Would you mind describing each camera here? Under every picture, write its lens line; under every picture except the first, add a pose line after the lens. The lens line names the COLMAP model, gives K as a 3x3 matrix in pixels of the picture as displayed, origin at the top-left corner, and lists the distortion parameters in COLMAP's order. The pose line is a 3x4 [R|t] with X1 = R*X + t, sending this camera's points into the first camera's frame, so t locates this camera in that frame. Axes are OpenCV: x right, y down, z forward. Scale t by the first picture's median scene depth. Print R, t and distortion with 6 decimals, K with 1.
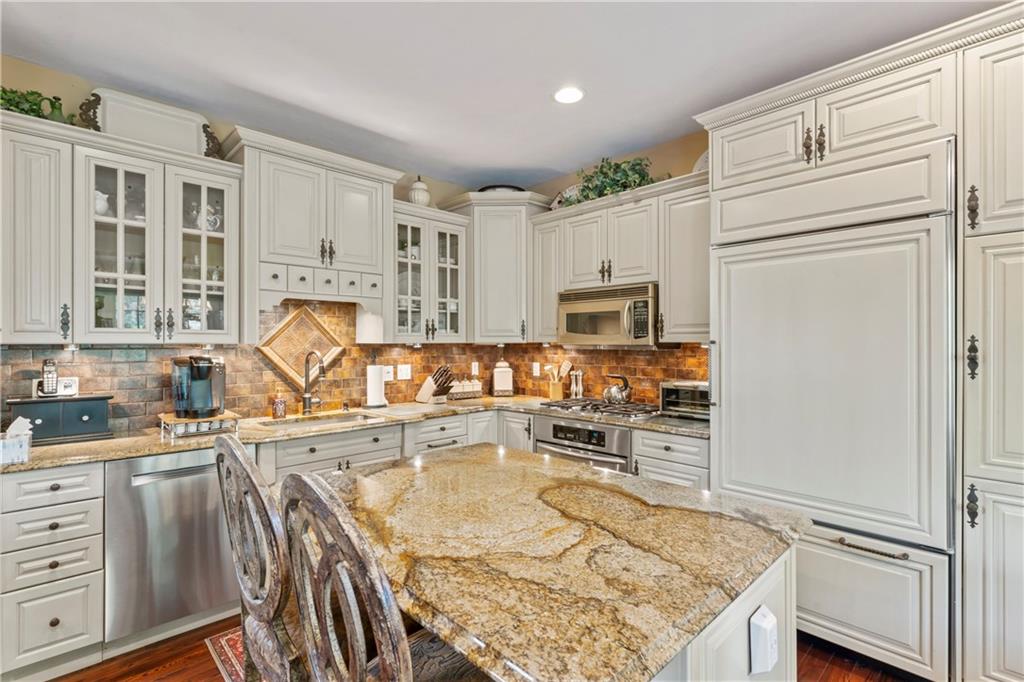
lens RADIAL K [[467.7, 0, 507.0], [0, 467.7, 341.6], [0, 0, 1]] dist [-0.004263, -0.000190]
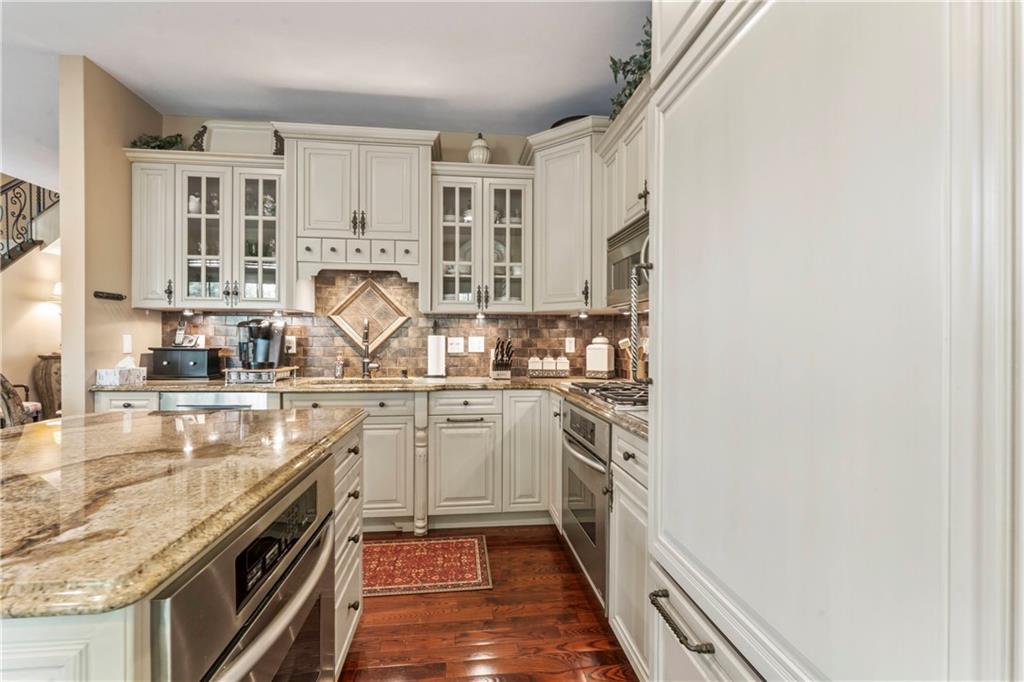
lens RADIAL K [[452.4, 0, 512.8], [0, 452.4, 341.7], [0, 0, 1]] dist [-0.001592, -0.000153]
pose [[0.801253, 0.008443, -0.598267, 0.449478], [-0.004645, 0.999958, 0.007891, 0.058892], [0.598308, -0.003544, 0.801258, 0.345101]]
